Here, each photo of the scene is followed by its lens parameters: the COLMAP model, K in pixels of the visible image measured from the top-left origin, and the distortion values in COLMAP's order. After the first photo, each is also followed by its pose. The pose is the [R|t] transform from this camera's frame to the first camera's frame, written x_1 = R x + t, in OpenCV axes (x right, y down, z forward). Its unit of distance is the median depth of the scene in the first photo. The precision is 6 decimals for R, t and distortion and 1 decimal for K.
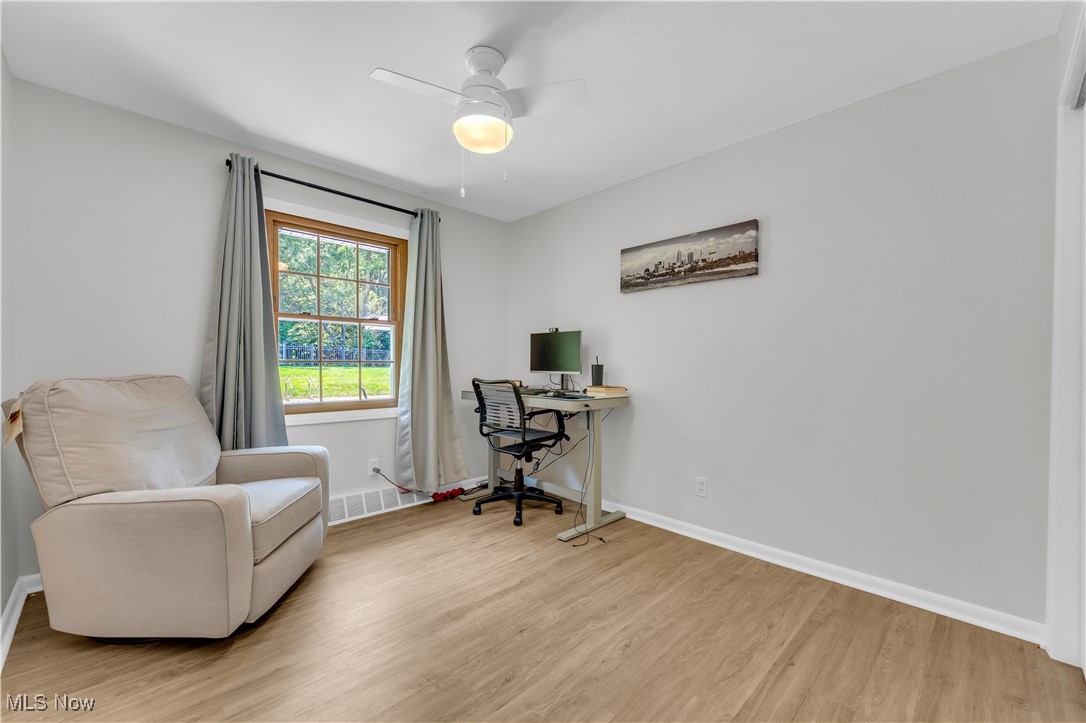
lens RADIAL K [[440.7, 0, 536.4], [0, 440.7, 369.3], [0, 0, 1]] dist [-0.001266, -0.000115]
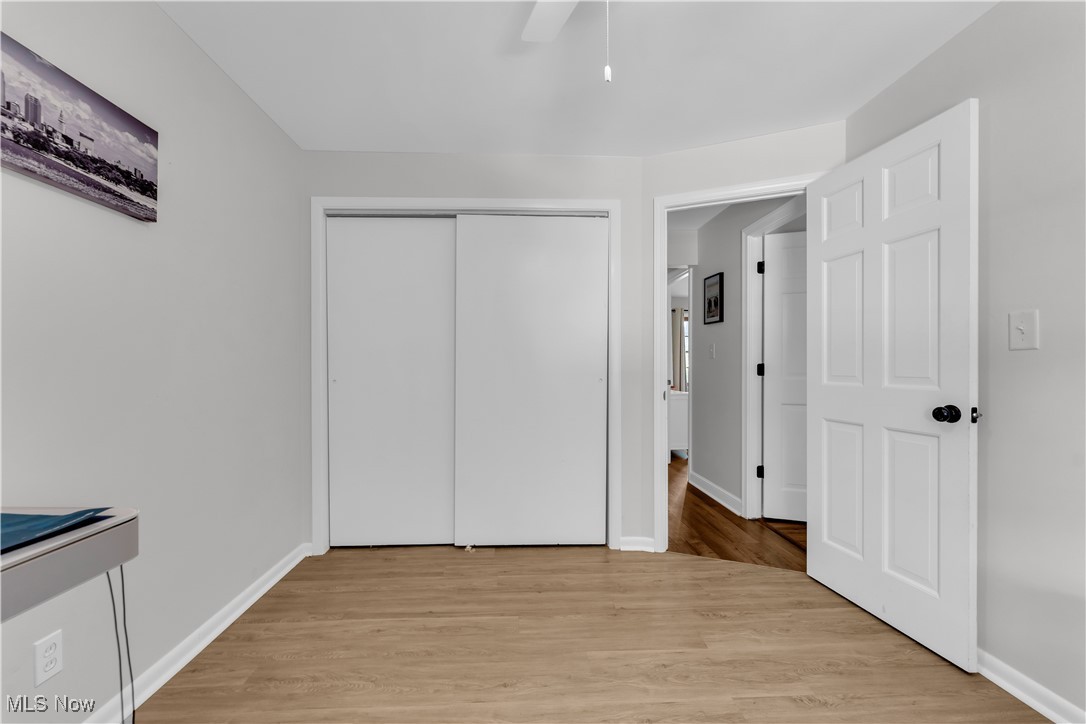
lens RADIAL K [[440.7, 0, 536.4], [0, 440.7, 369.8], [0, 0, 1]] dist [-0.001266, -0.000115]
pose [[-0.748249, -0.010923, 0.663329, -0.332052], [0.005572, 0.999726, 0.022748, -0.027194], [-0.663395, 0.020717, -0.747982, 1.247445]]
